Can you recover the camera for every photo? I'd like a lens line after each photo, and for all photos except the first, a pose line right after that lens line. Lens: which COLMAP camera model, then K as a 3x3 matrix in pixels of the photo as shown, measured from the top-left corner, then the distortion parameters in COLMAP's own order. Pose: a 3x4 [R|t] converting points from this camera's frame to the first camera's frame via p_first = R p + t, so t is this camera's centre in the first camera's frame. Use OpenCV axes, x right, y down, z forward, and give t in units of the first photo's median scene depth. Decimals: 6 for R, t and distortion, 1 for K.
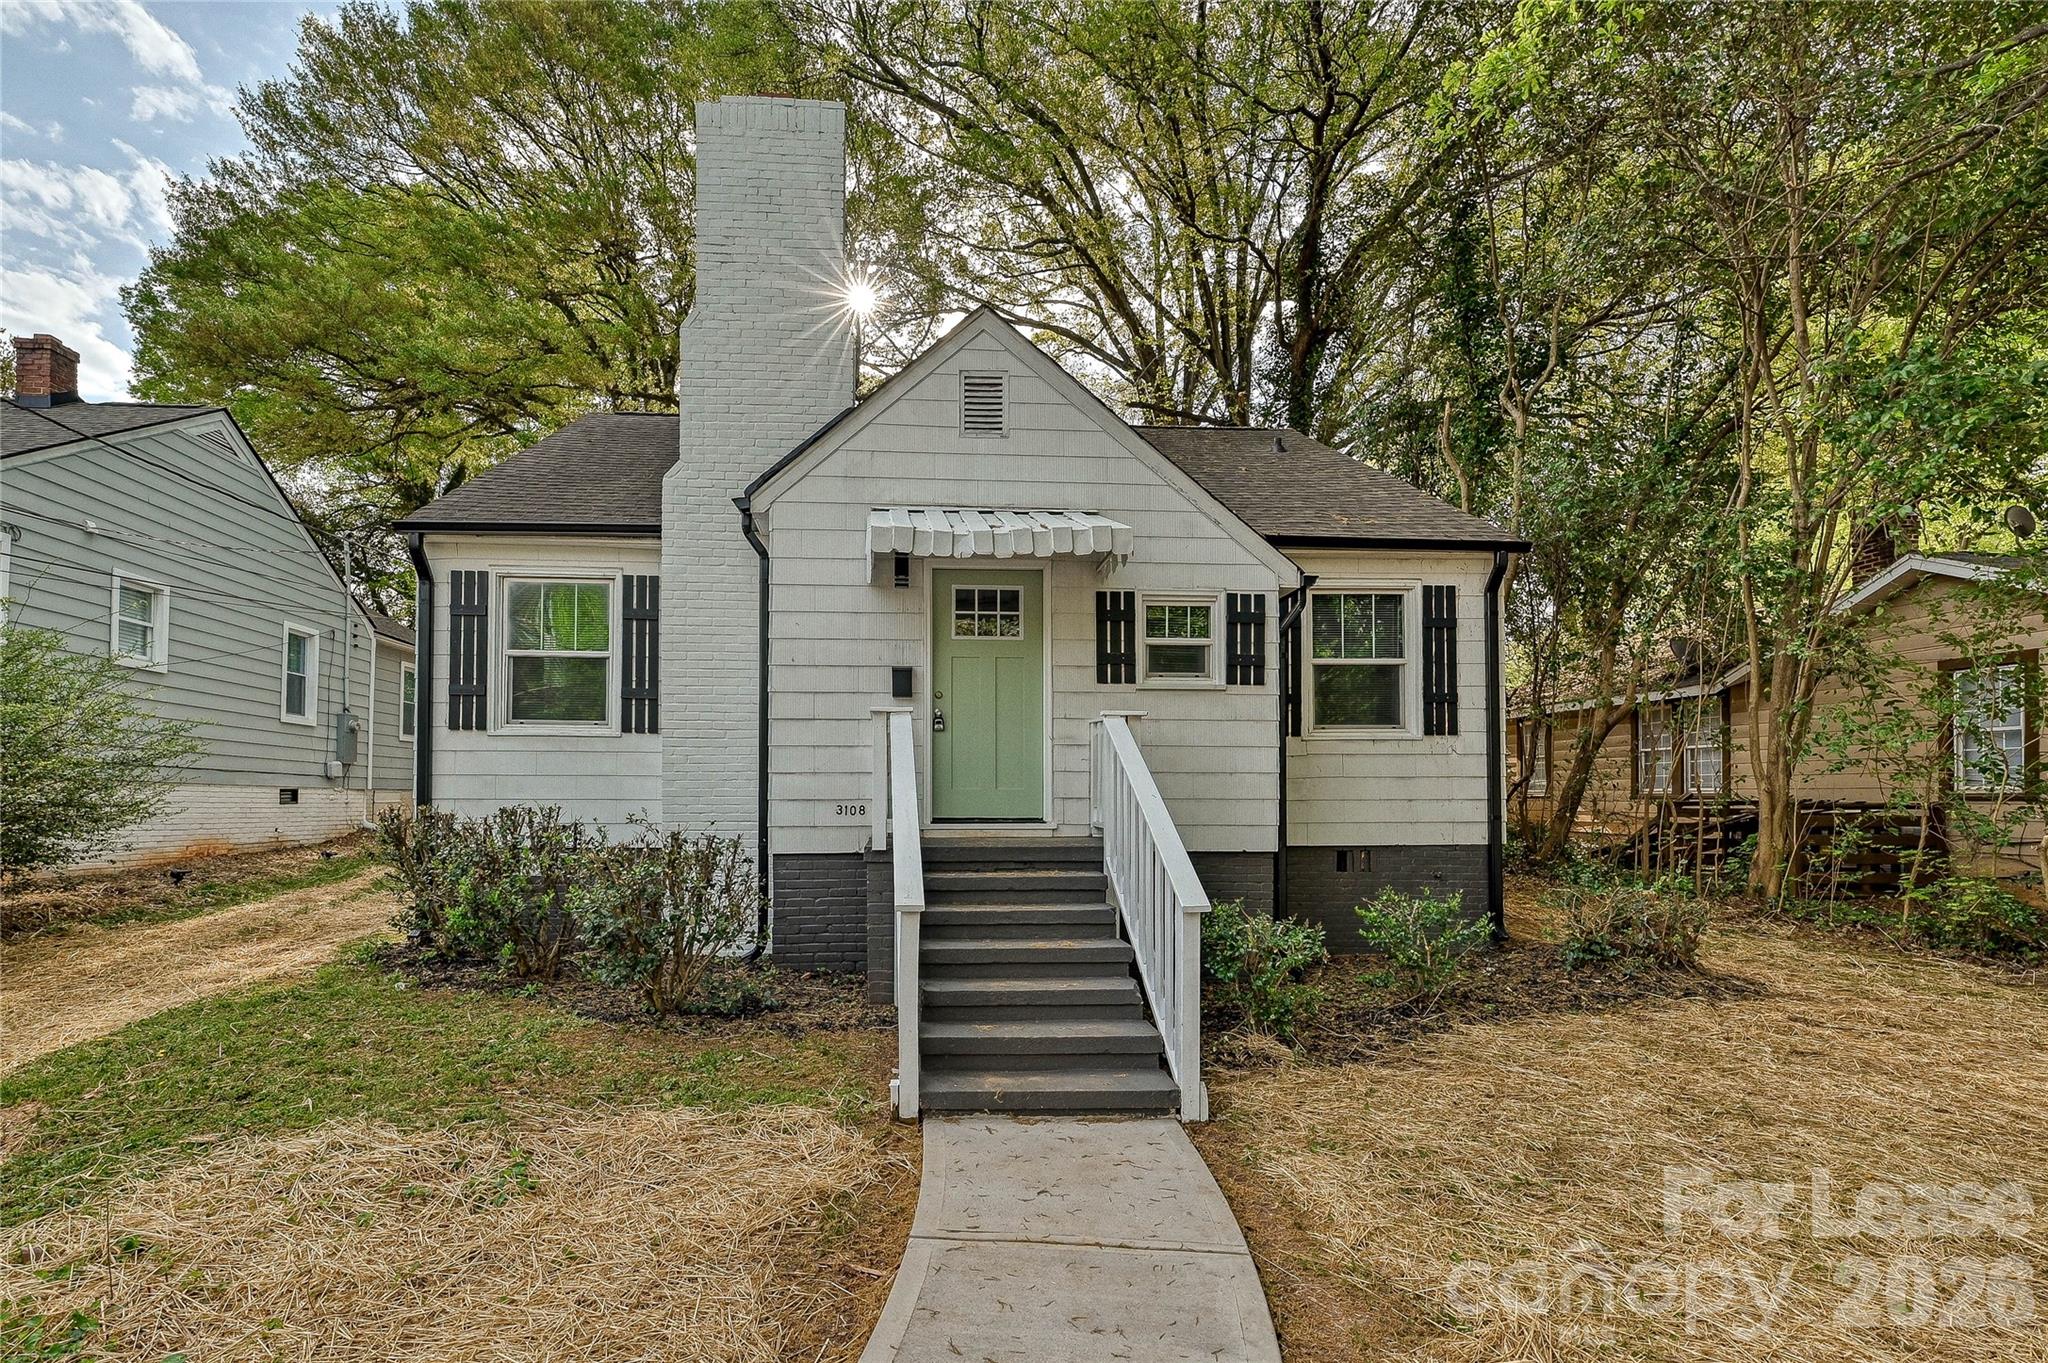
lens RADIAL K [[964.7, 0, 964.0], [0, 964.7, 773.7], [0, 0, 1]] dist [-0.001136, 0.000146]
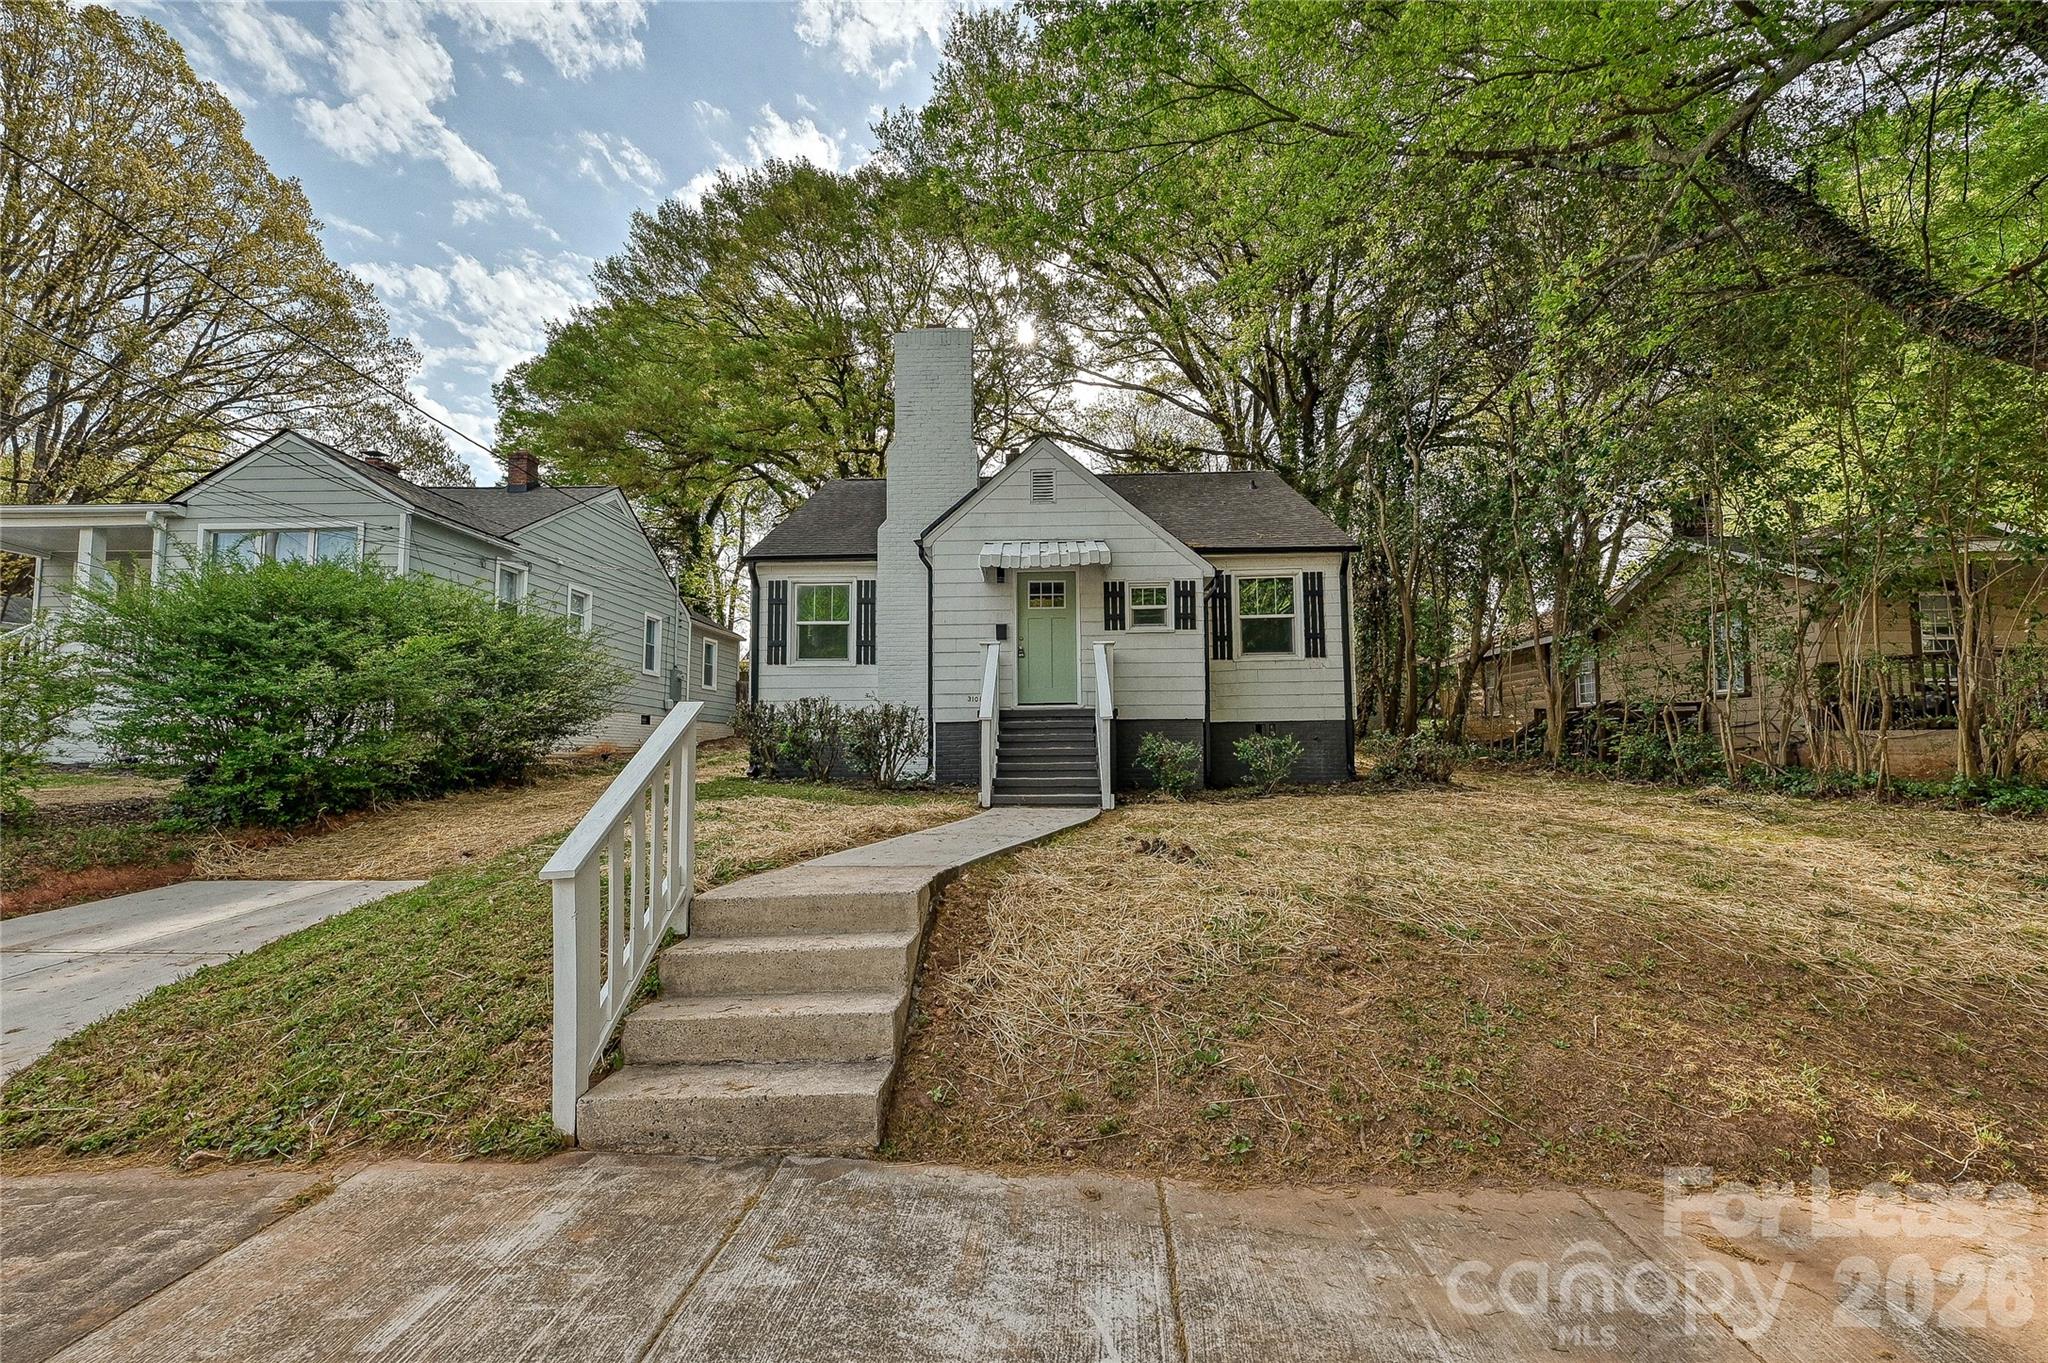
lens RADIAL K [[821.3, 0, 1030.7], [0, 821.3, 683.3], [0, 0, 1]] dist [-0.003435, 0.000117]
pose [[0.994844, -0.017458, -0.099906, 0.140562], [0.011525, 0.998152, -0.059658, 0.095003], [0.100763, 0.058199, 0.993207, -0.550013]]
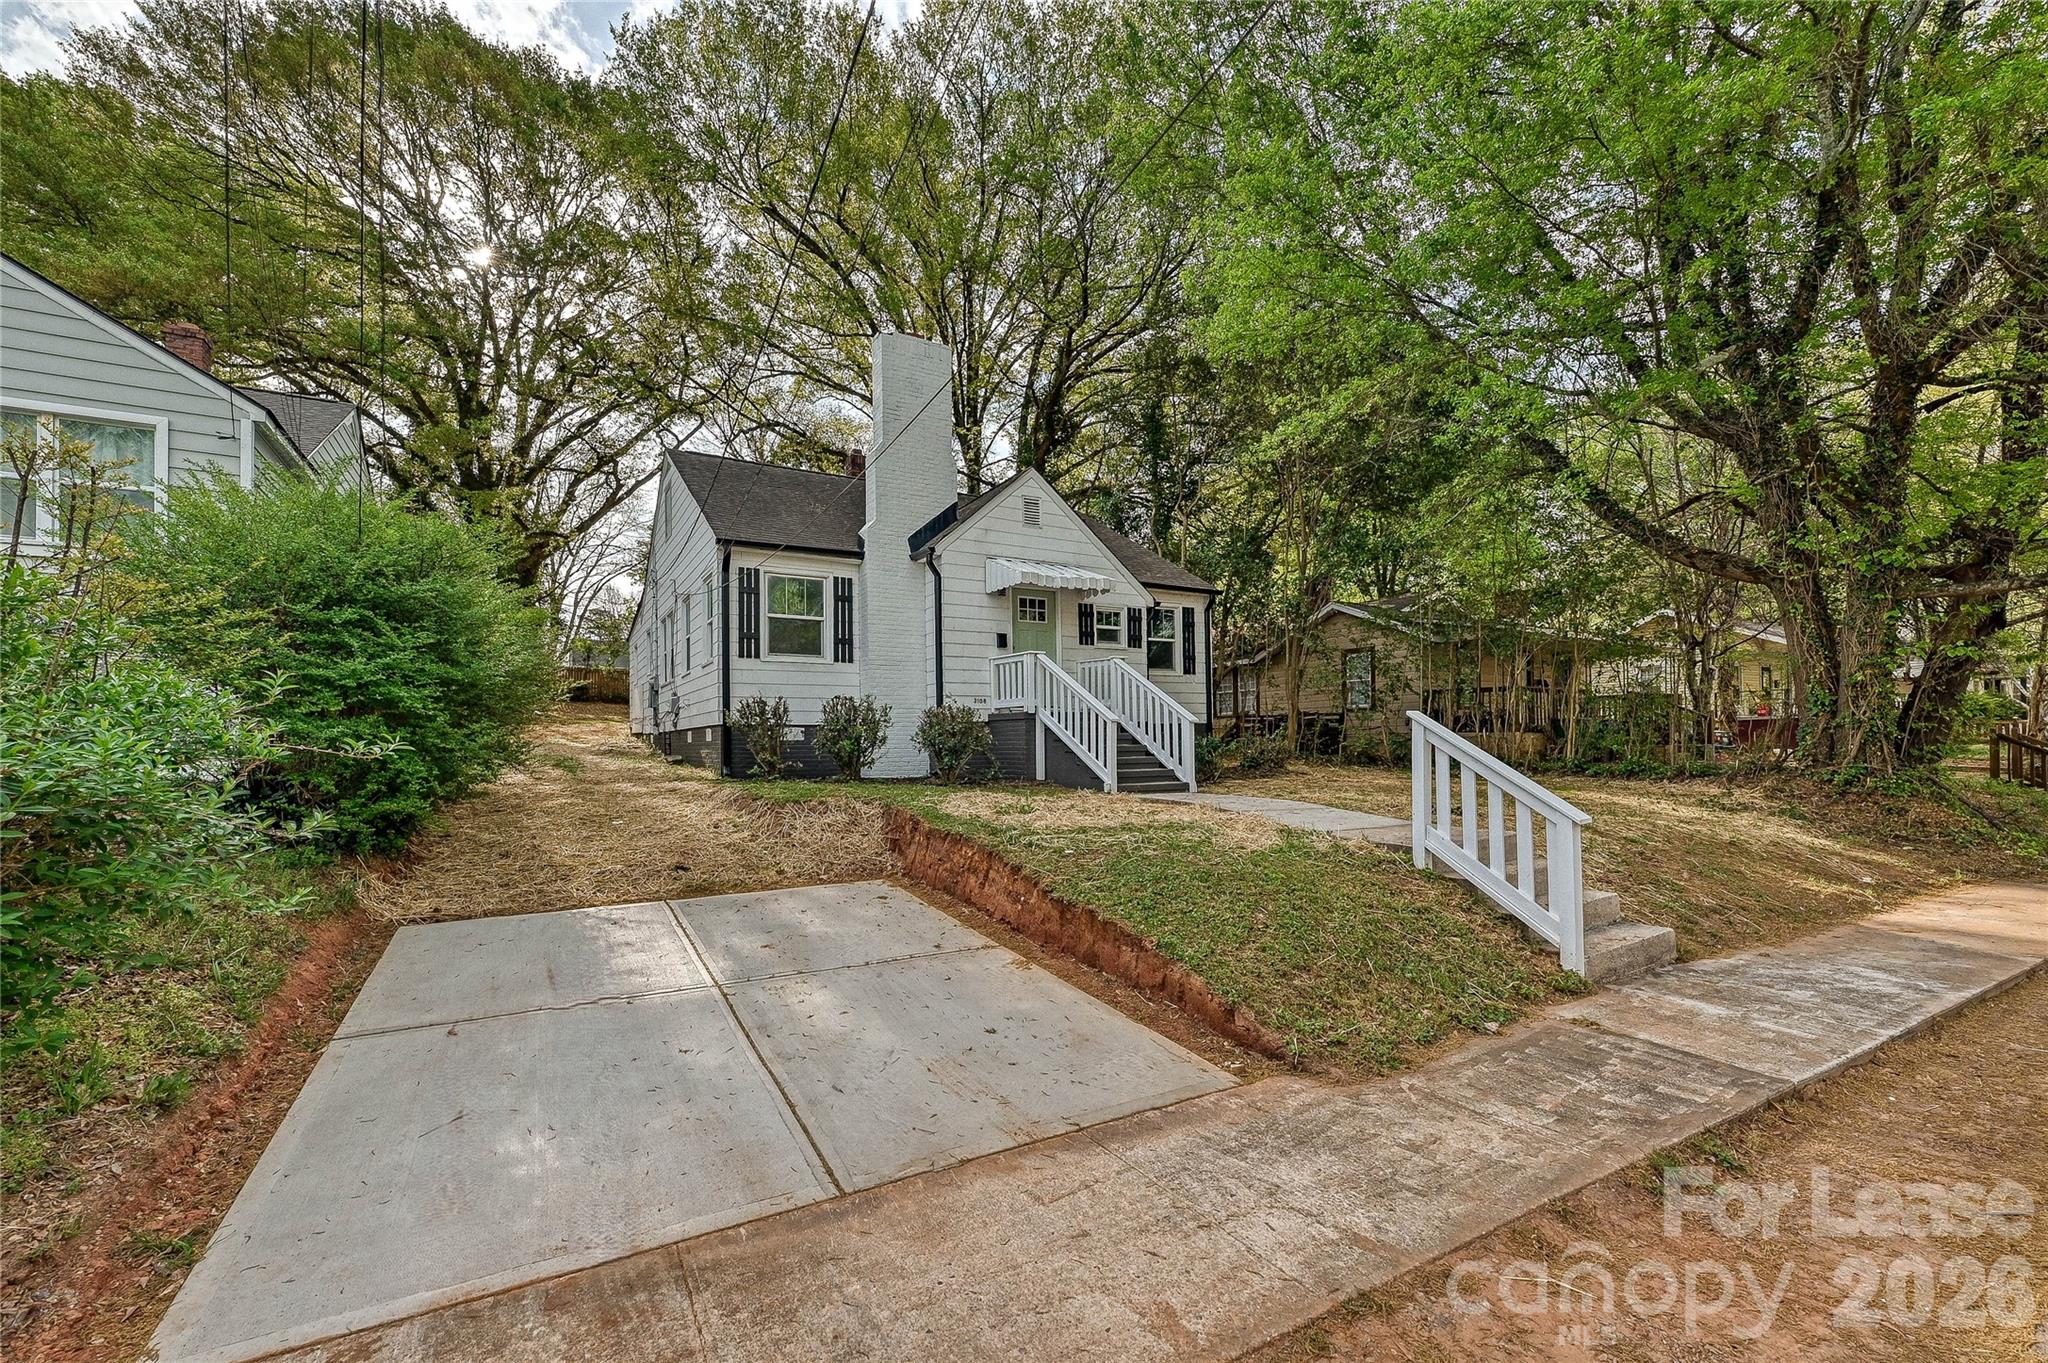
lens RADIAL K [[821.3, 0, 995.5], [0, 821.3, 711.1], [0, 0, 1]] dist [-0.003435, 0.000117]
pose [[0.906933, 0.004785, 0.421247, -0.756321], [0.004422, 0.999772, -0.020878, 0.087447], [-0.421251, 0.020797, 0.906705, -0.560761]]
